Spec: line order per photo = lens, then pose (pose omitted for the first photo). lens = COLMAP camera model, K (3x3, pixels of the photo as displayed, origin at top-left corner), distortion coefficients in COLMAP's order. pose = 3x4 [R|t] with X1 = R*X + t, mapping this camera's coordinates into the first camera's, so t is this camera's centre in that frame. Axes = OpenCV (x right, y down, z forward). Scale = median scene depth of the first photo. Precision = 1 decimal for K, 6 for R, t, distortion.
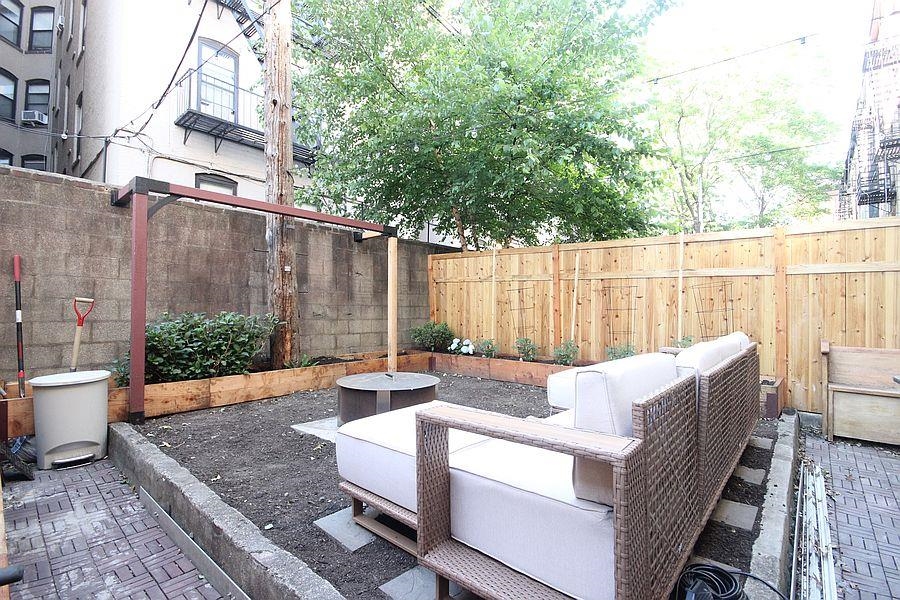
lens RADIAL K [[421.4, 0, 460.8], [0, 421.4, 301.2], [0, 0, 1]] dist [0.001435, 0.000673]
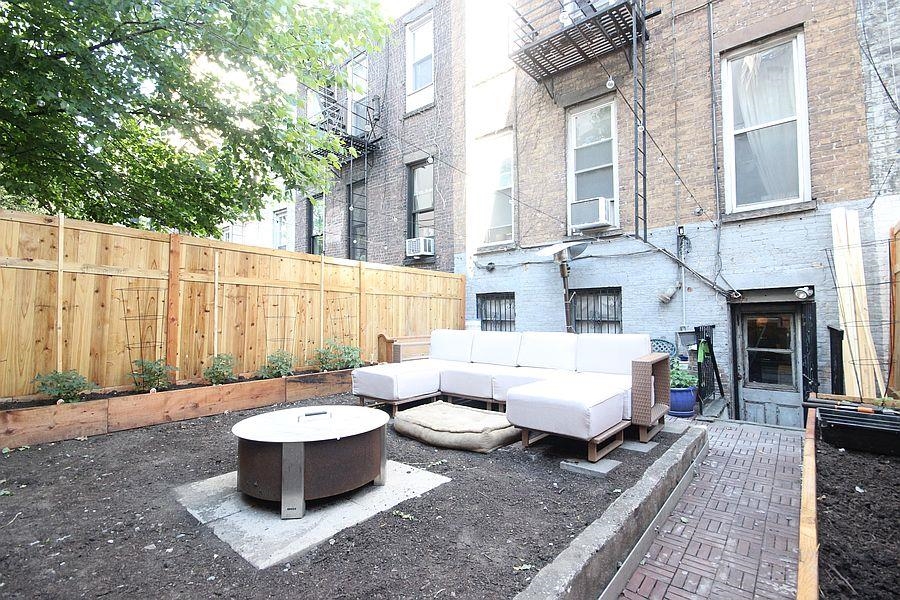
lens RADIAL K [[421.4, 0, 460.8], [0, 421.4, 301.2], [0, 0, 1]] dist [0.001435, 0.000673]
pose [[-0.022944, 0.025253, 0.999418, -0.902875], [-0.011086, 0.999613, -0.025513, 0.001548], [-0.999675, -0.011665, -0.022656, 0.790026]]
